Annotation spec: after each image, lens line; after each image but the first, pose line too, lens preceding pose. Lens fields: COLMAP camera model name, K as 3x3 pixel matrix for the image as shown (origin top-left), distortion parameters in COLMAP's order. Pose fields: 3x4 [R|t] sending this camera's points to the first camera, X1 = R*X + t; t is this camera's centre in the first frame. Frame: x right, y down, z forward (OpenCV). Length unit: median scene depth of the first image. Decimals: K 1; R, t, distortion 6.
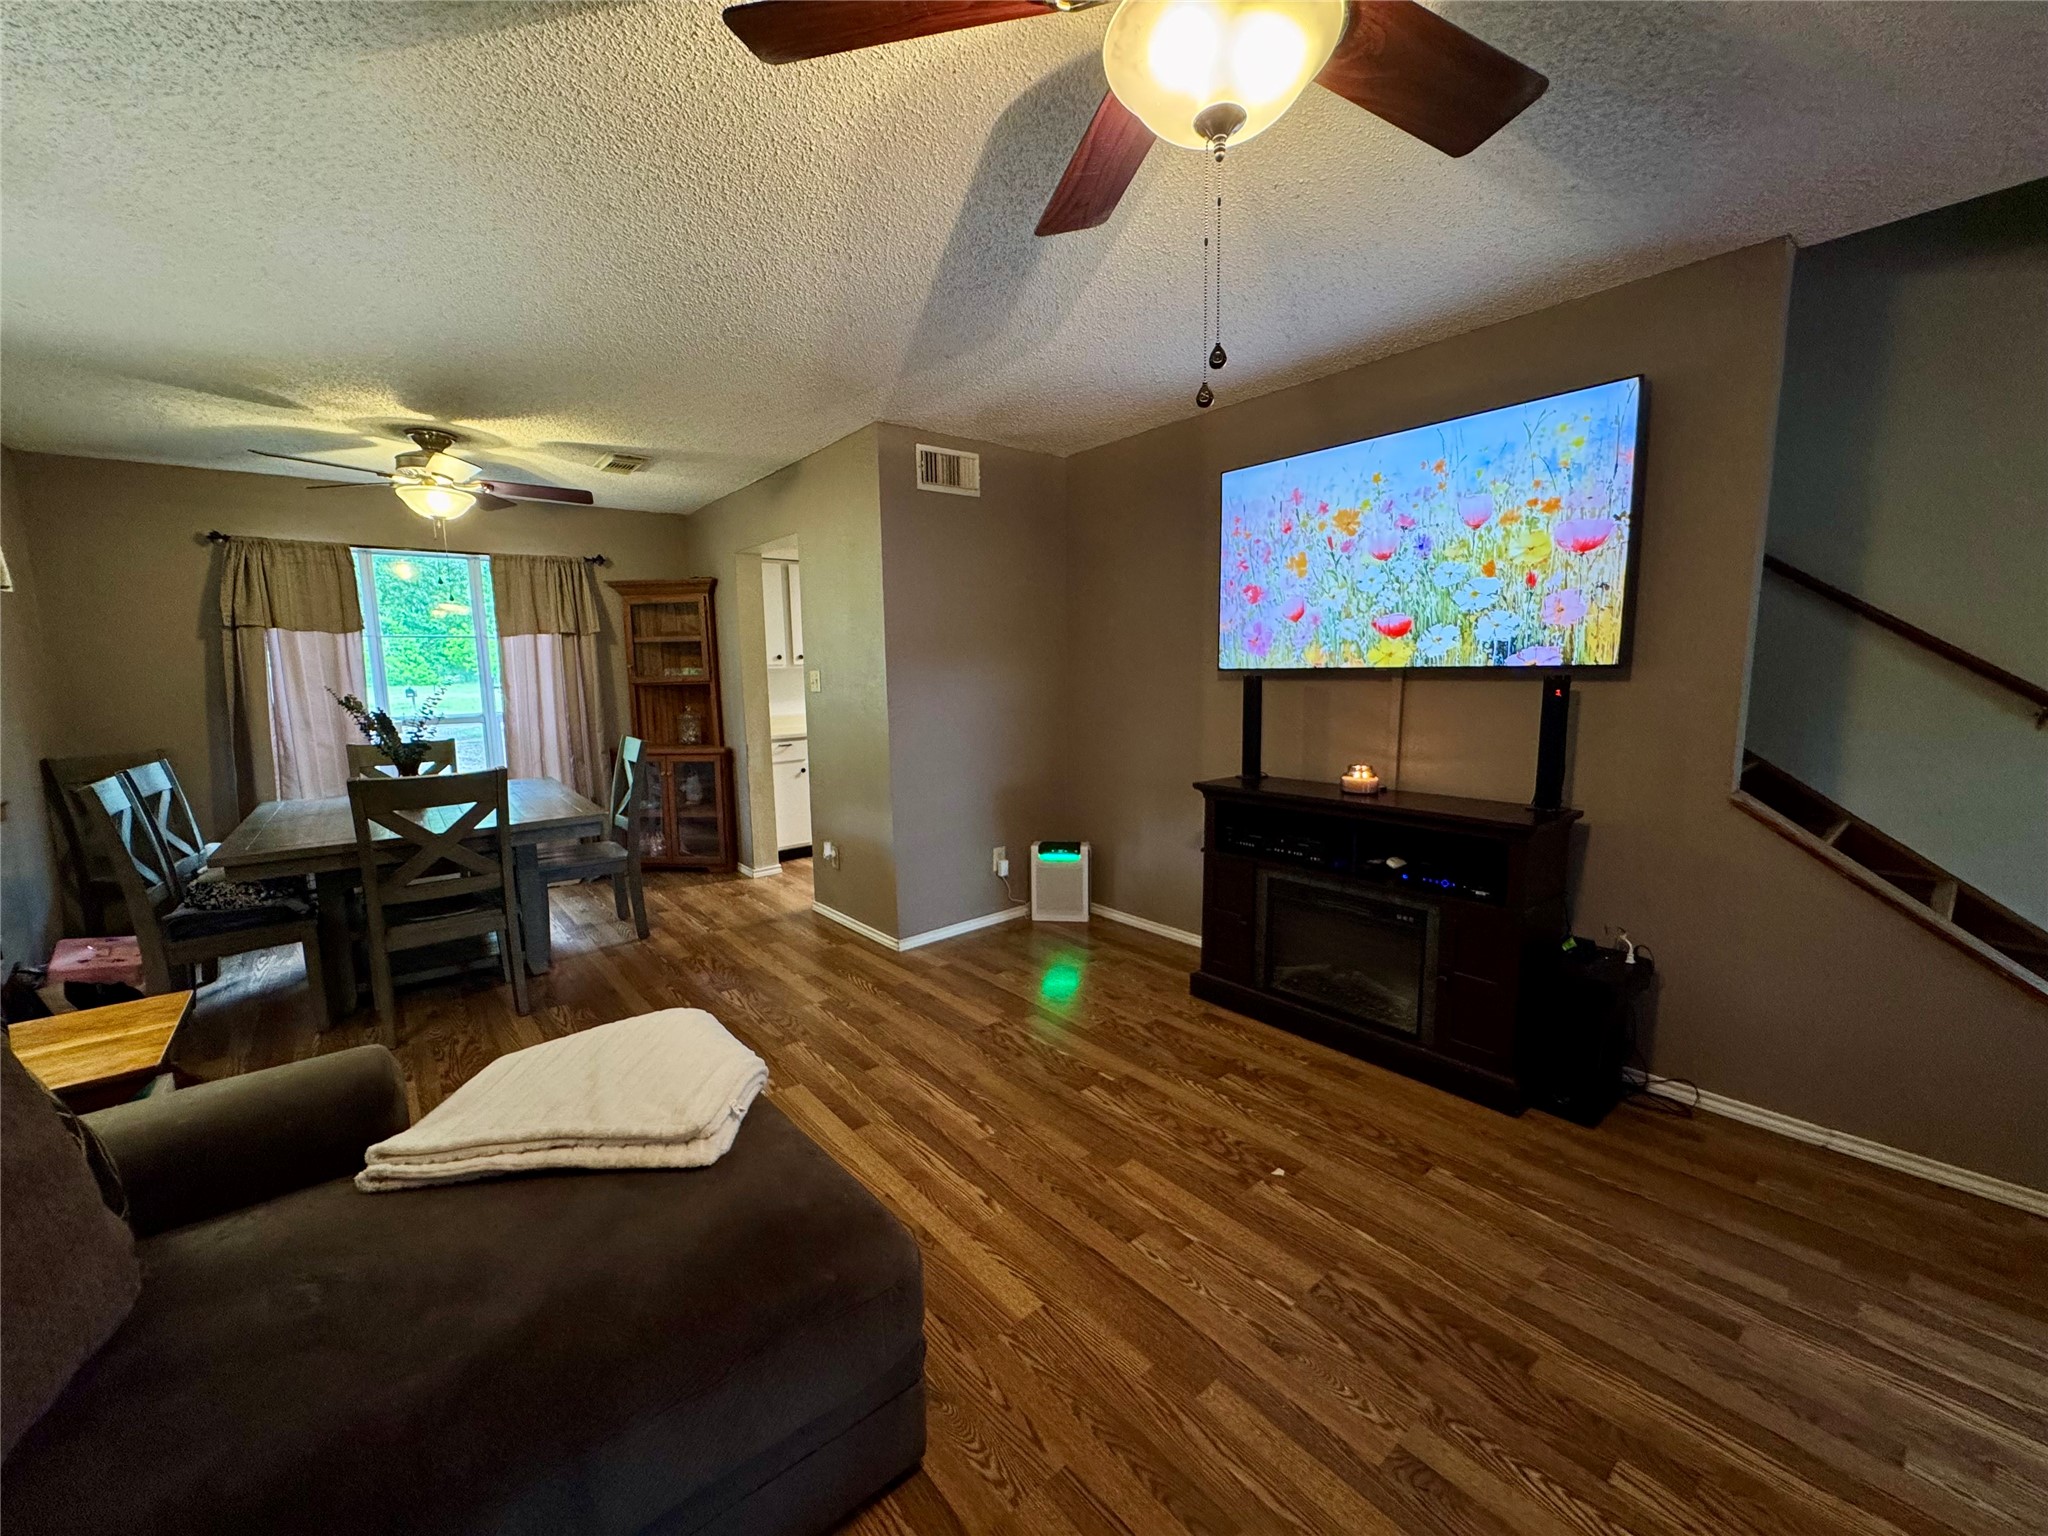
lens RADIAL K [[813.3, 0, 1024.0], [0, 813.3, 768.0], [0, 0, 1]] dist [-0.001813, 0.000625]
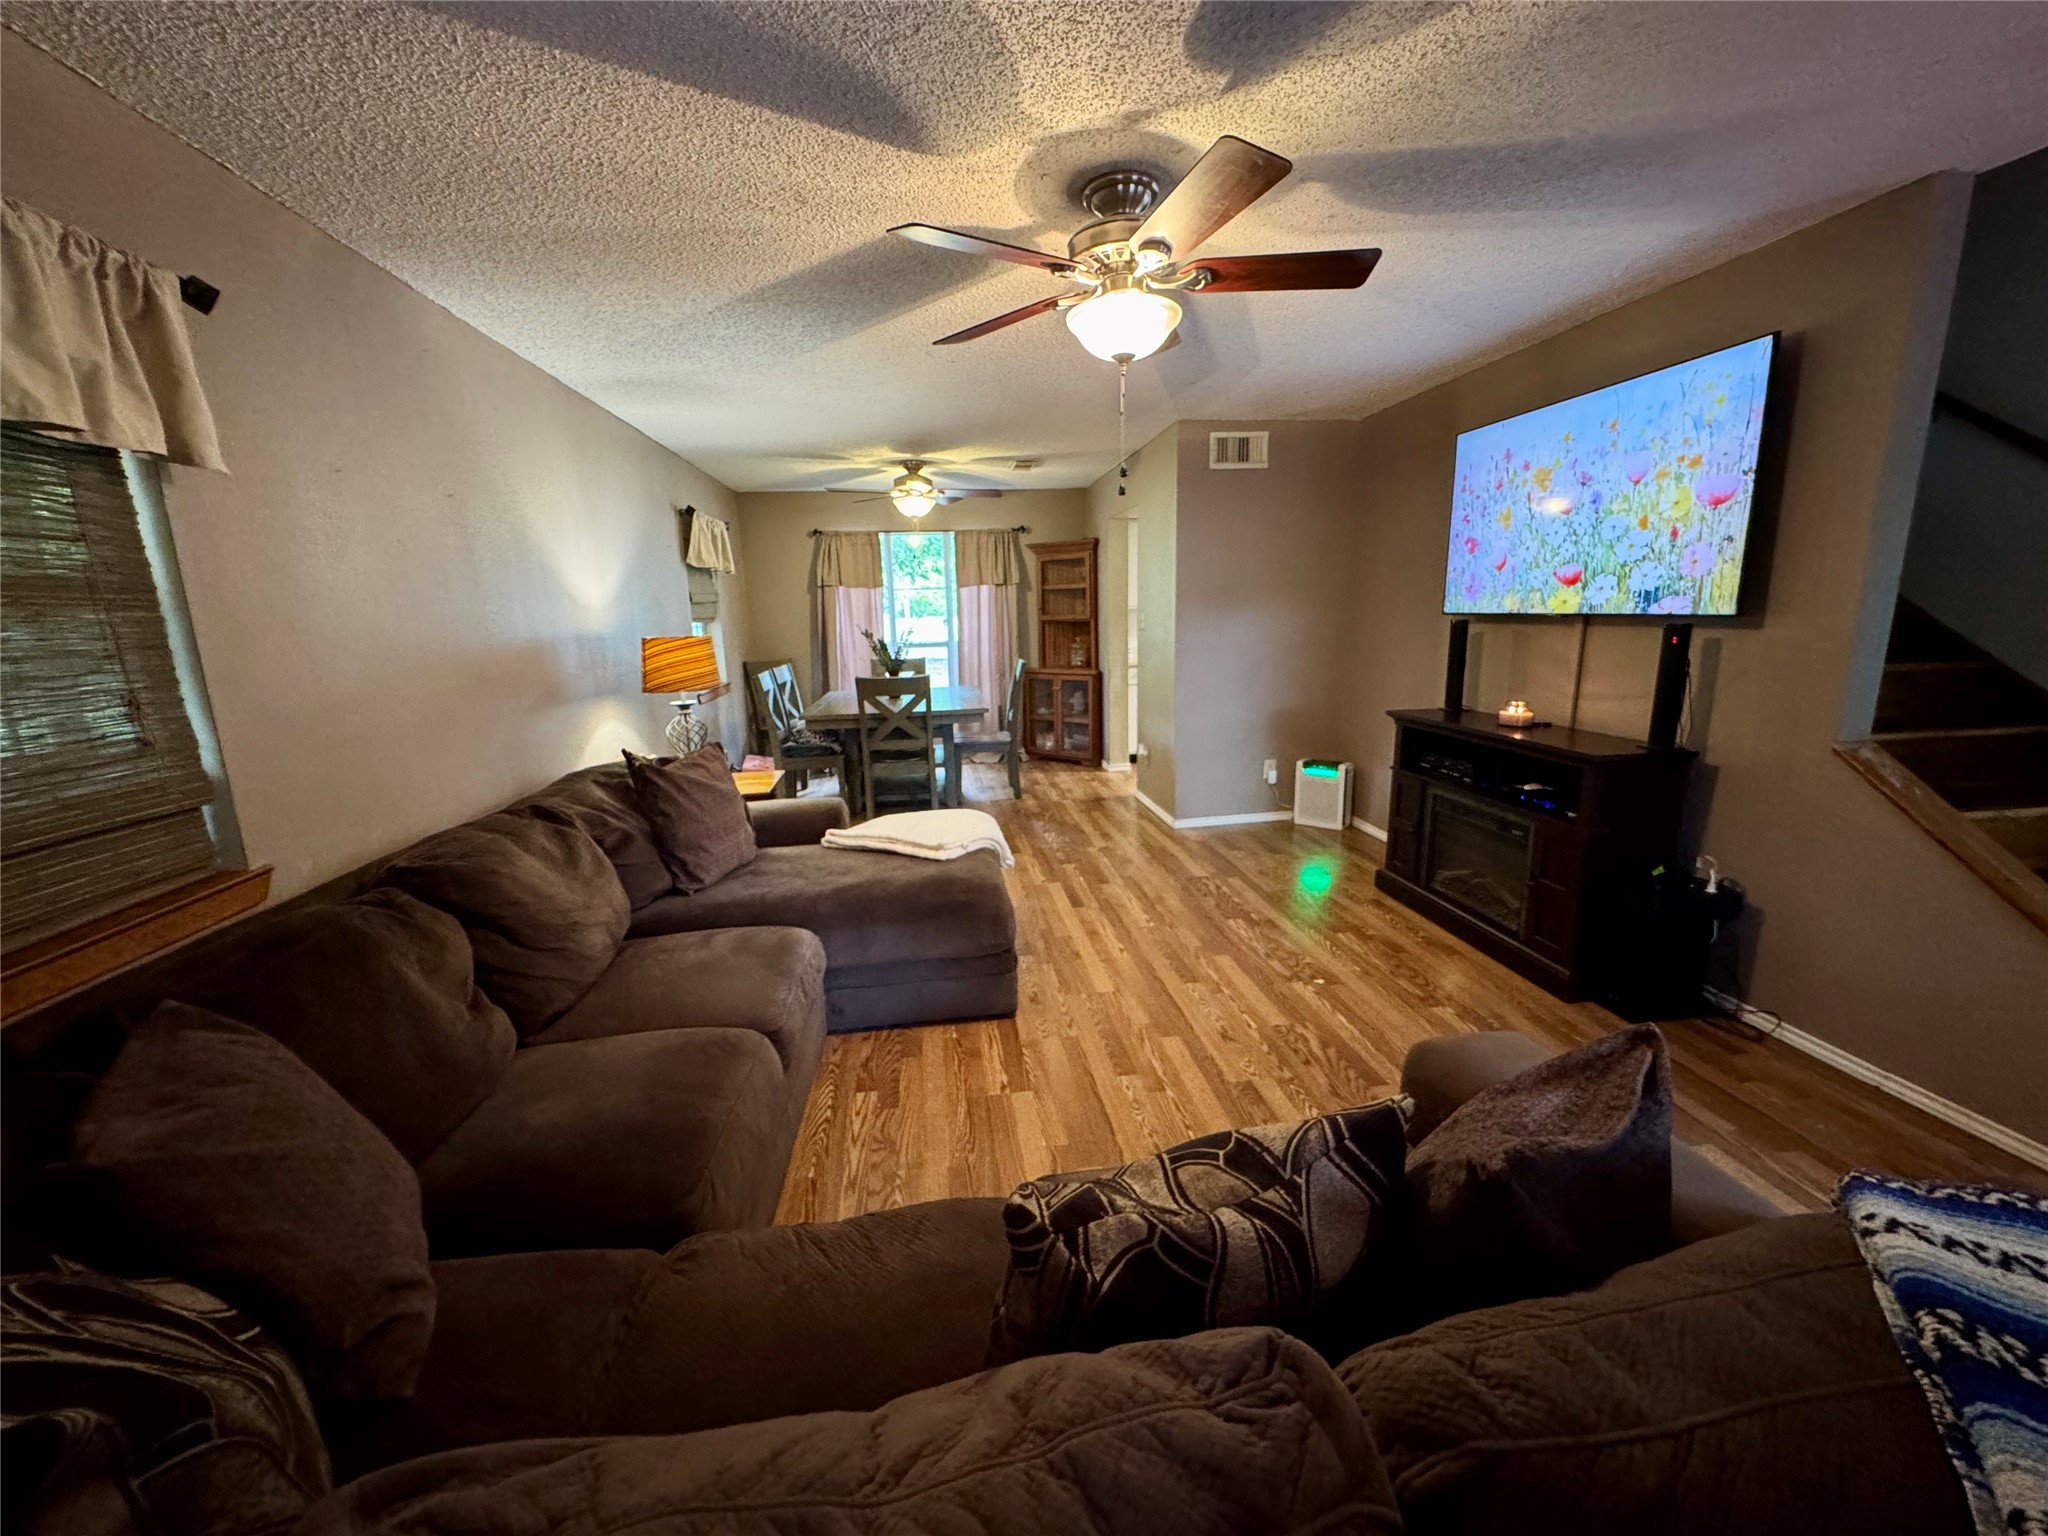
lens RADIAL K [[813.3, 0, 1024.0], [0, 813.3, 768.0], [0, 0, 1]] dist [-0.001813, 0.000625]
pose [[0.847401, 0.098766, -0.521687, 0.395678], [-0.055134, 0.993603, 0.098552, 0.014069], [0.528084, -0.054750, 0.847426, -0.302727]]
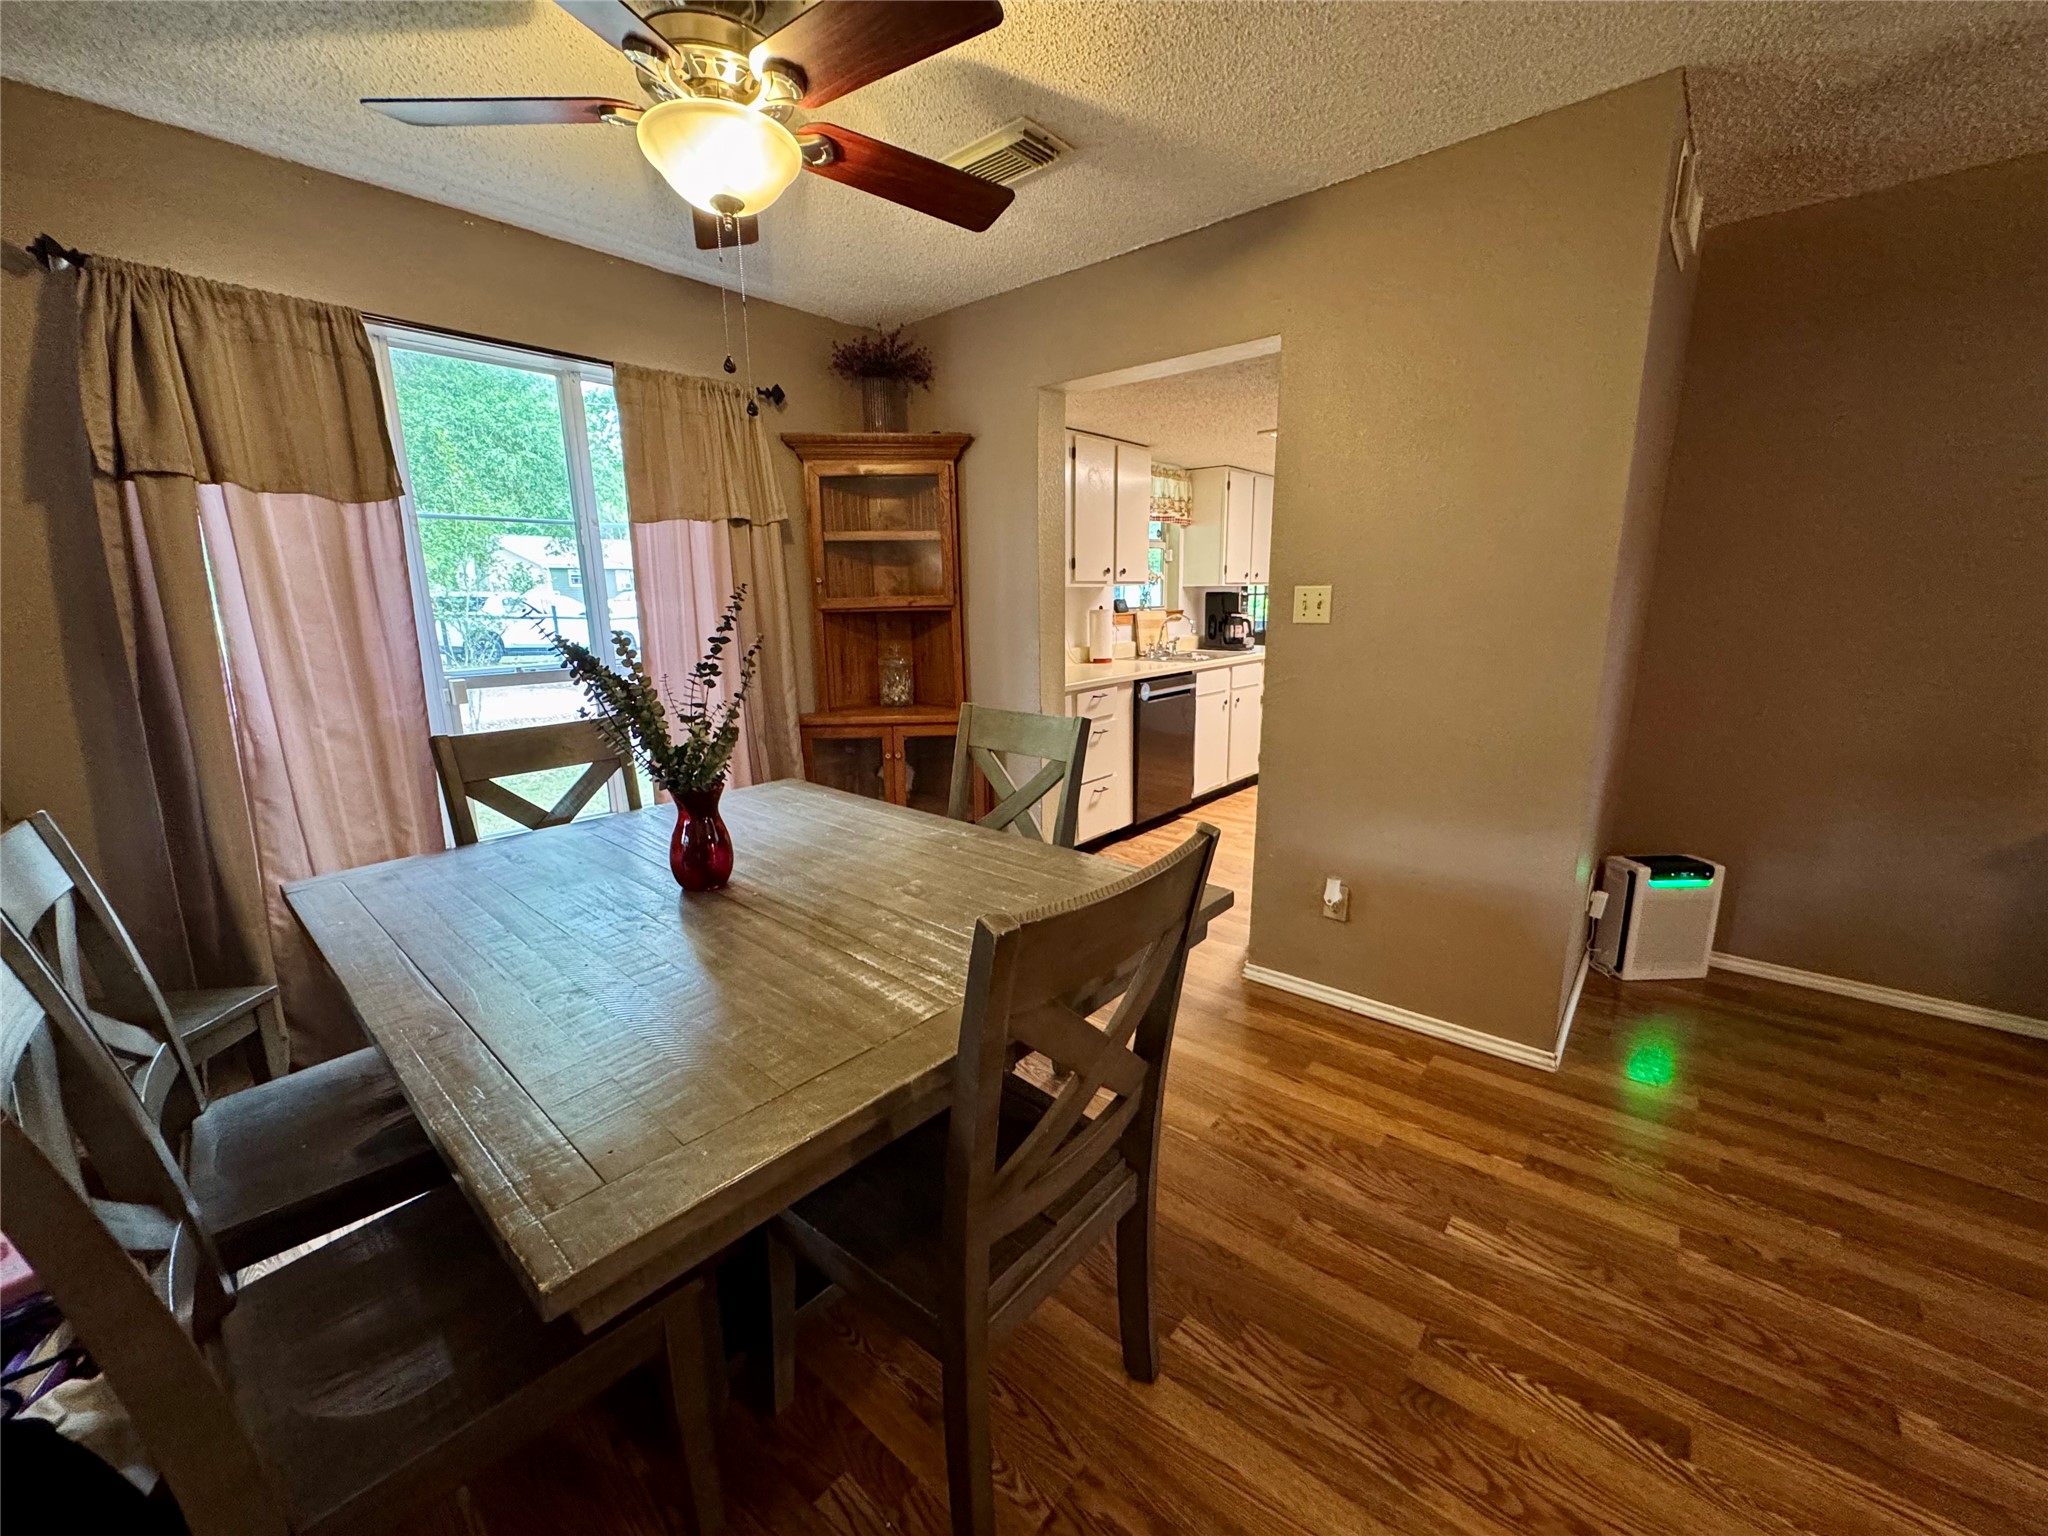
lens RADIAL K [[828.3, 0, 1027.4], [0, 828.3, 736.6], [0, 0, 1]] dist [0.001315, 0.000465]
pose [[0.979260, -0.027469, 0.200739, -0.799925], [0.016068, 0.998175, 0.058210, -0.072118], [-0.201971, -0.053777, 0.977914, 0.628456]]
